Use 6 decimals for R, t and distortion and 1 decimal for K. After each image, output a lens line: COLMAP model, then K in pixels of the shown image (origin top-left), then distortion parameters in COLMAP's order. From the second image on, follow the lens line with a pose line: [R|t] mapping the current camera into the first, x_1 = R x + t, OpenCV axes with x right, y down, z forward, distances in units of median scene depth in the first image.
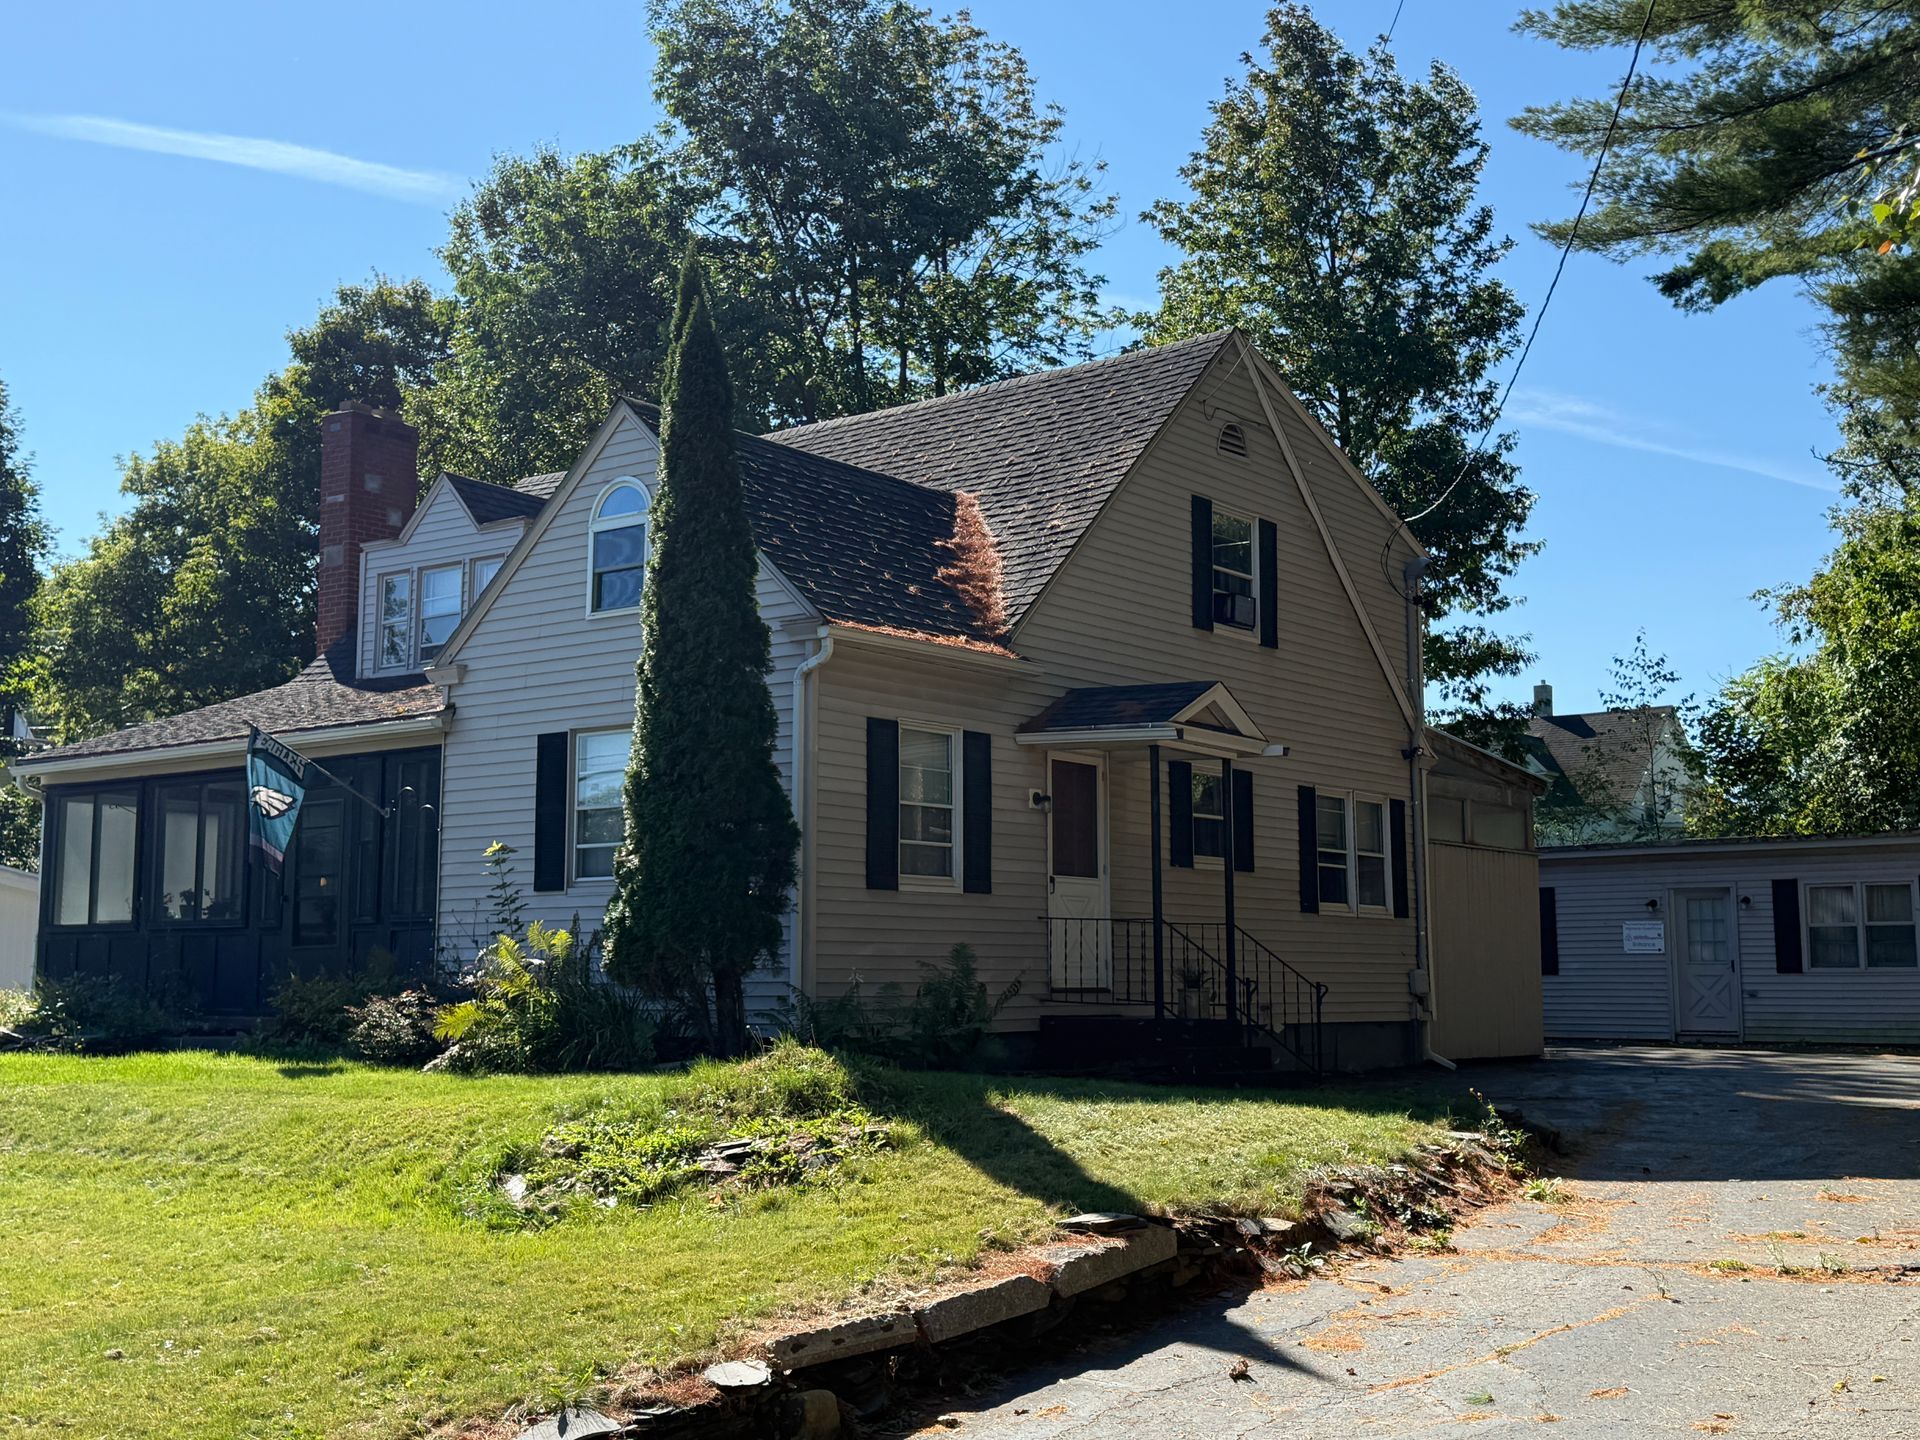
lens RADIAL K [[2227.4, 0, 946.8], [0, 2227.4, 719.3], [0, 0, 1]] dist [0.062478, 0.000000]
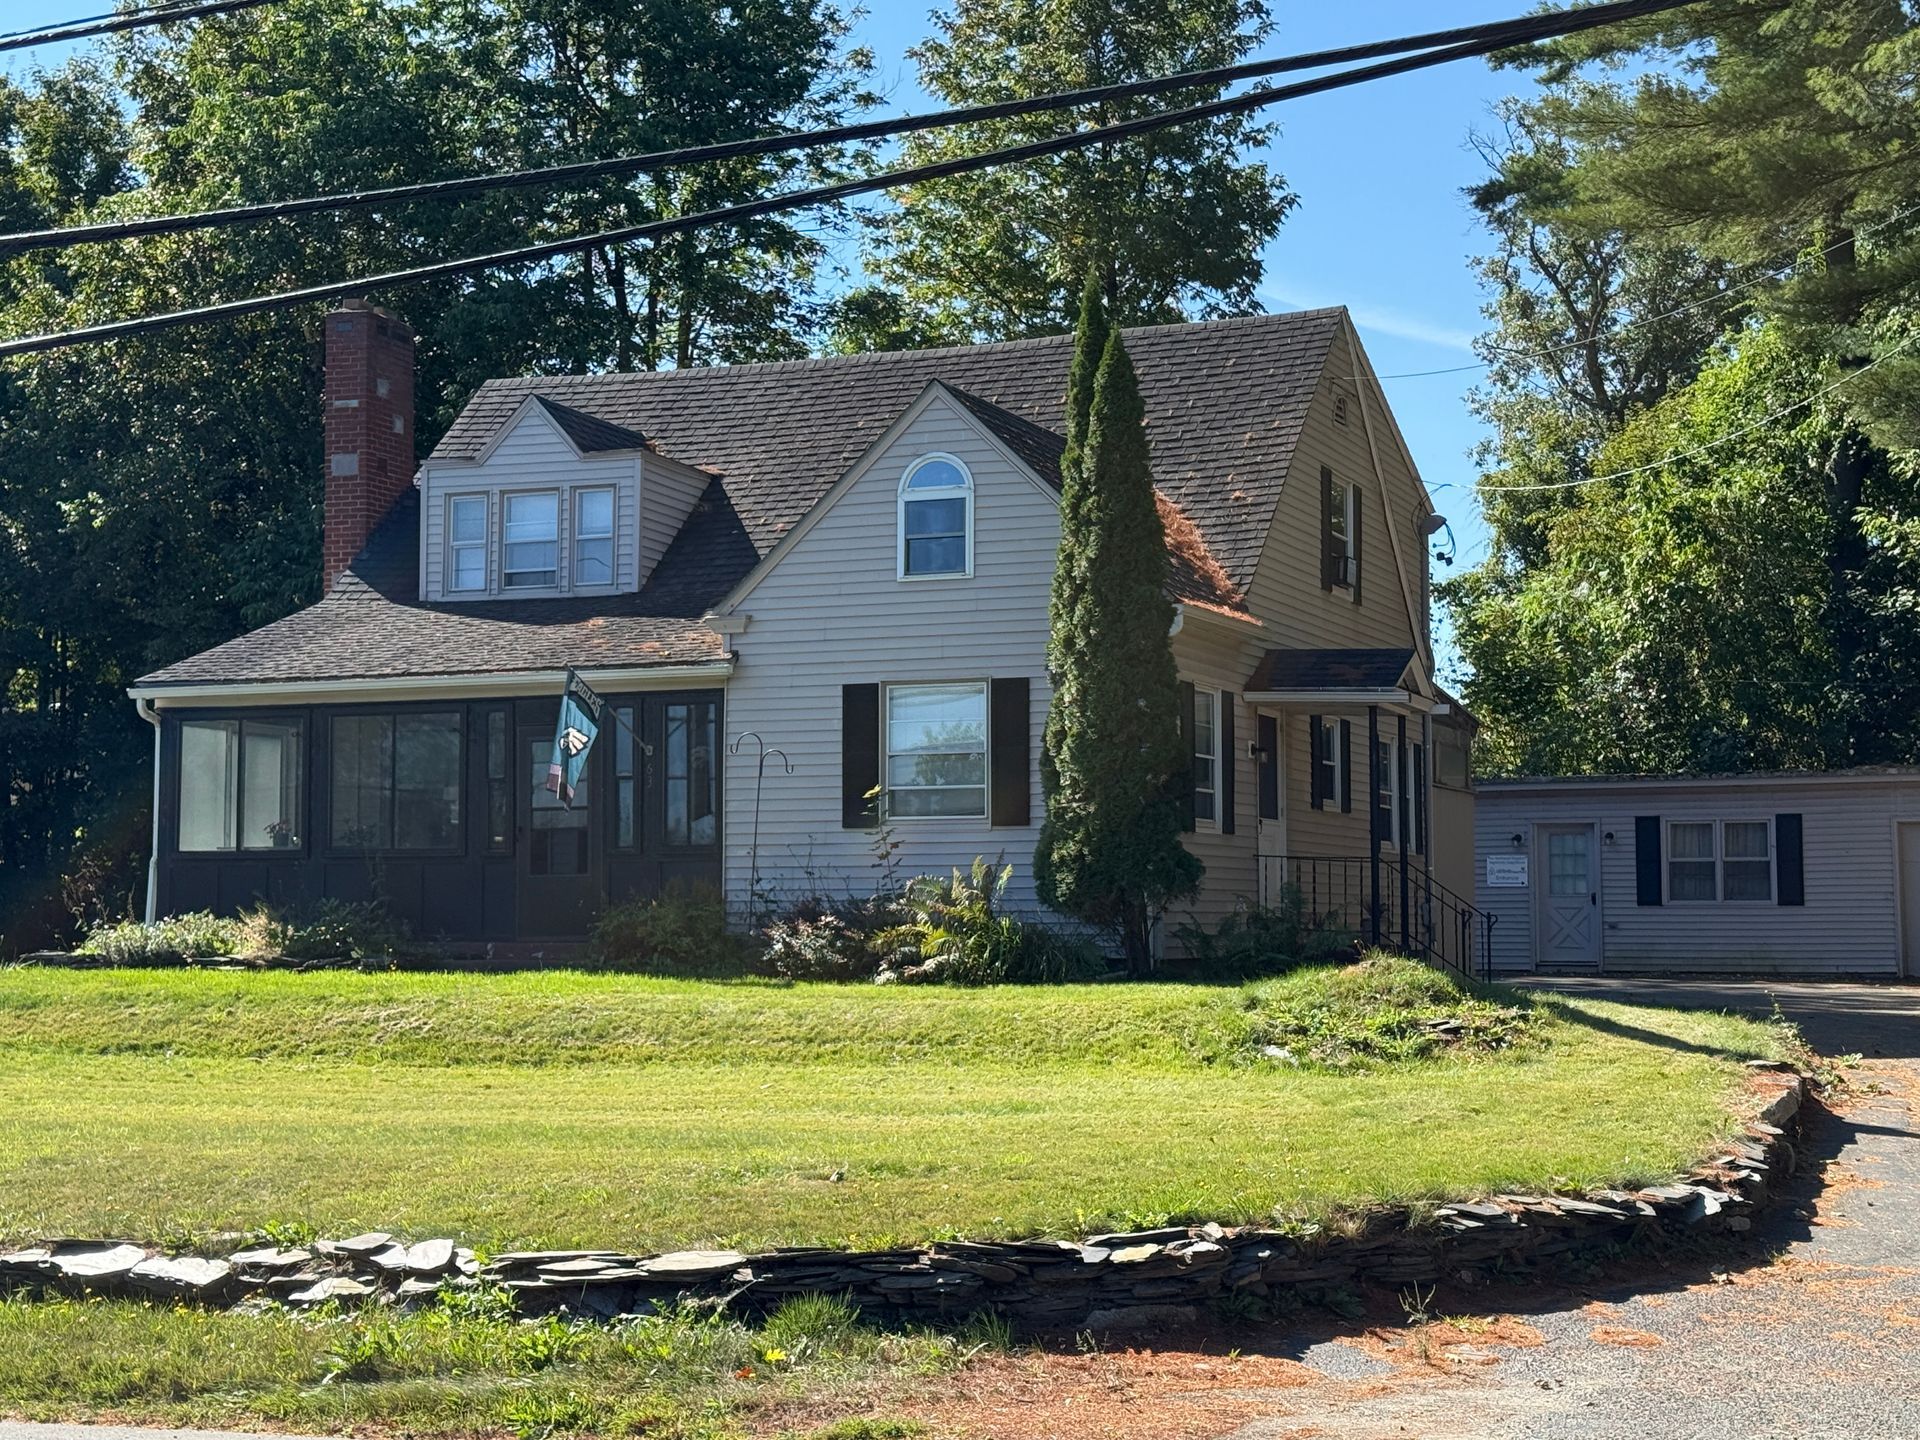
lens RADIAL K [[2955.3, 0, 951.5], [0, 2955.3, 725.2], [0, 0, 1]] dist [0.137804, 0.000000]
pose [[0.963628, 0.017834, 0.266650, -0.384793], [-0.031252, 0.998445, 0.046163, -0.030920], [-0.265412, -0.052817, 0.962687, -0.301441]]
